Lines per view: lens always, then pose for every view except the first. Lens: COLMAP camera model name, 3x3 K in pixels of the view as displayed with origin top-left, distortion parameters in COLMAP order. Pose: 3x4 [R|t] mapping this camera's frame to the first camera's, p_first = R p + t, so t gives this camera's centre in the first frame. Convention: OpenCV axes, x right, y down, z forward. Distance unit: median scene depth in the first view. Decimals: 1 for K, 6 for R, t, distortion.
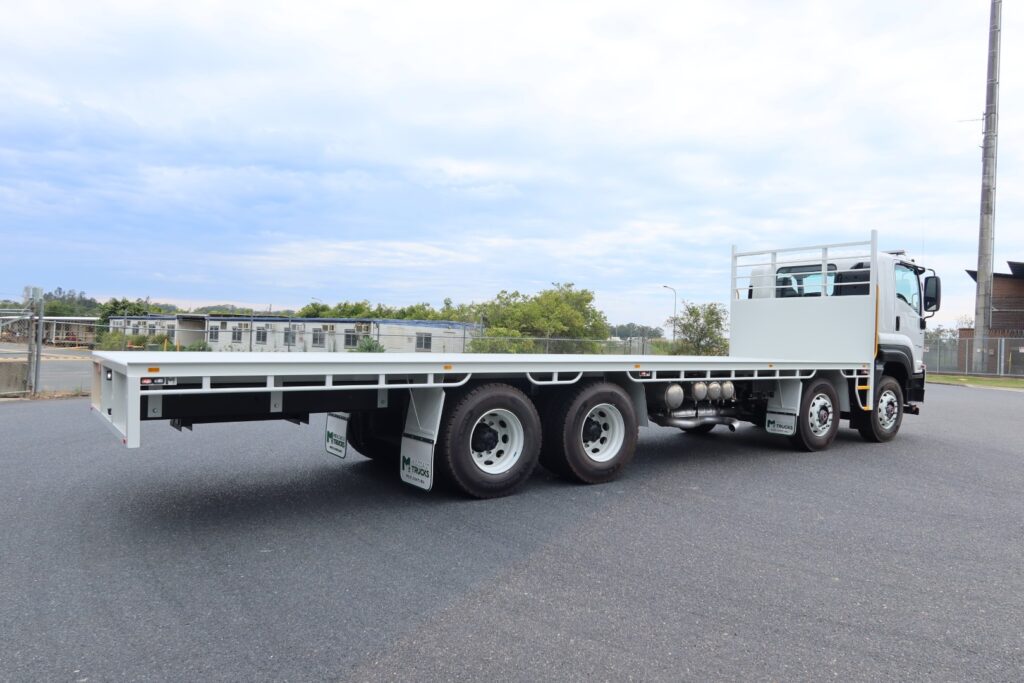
lens RADIAL K [[714.7, 0, 508.9], [0, 714.7, 338.5], [0, 0, 1]] dist [-0.028507, 0.008836]
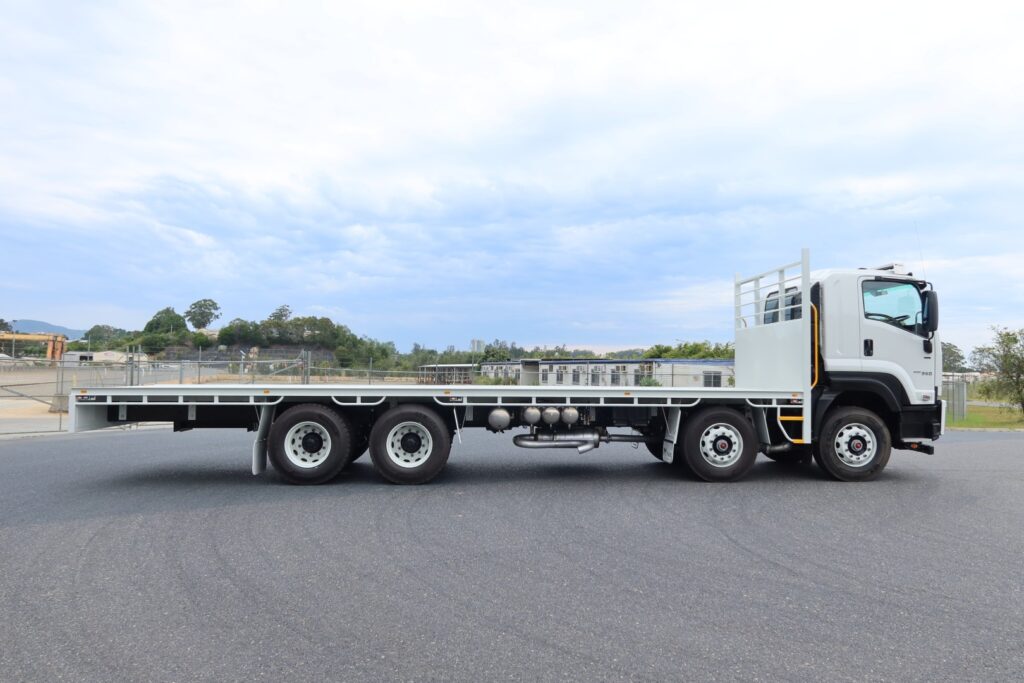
lens RADIAL K [[714.4, 0, 506.3], [0, 714.4, 376.3], [0, 0, 1]] dist [0.005188, 0.003182]
pose [[0.848640, -0.015986, -0.528729, 0.135271], [0.013281, 0.999872, -0.008915, 0.003439], [0.528804, 0.000544, 0.848744, 0.001441]]
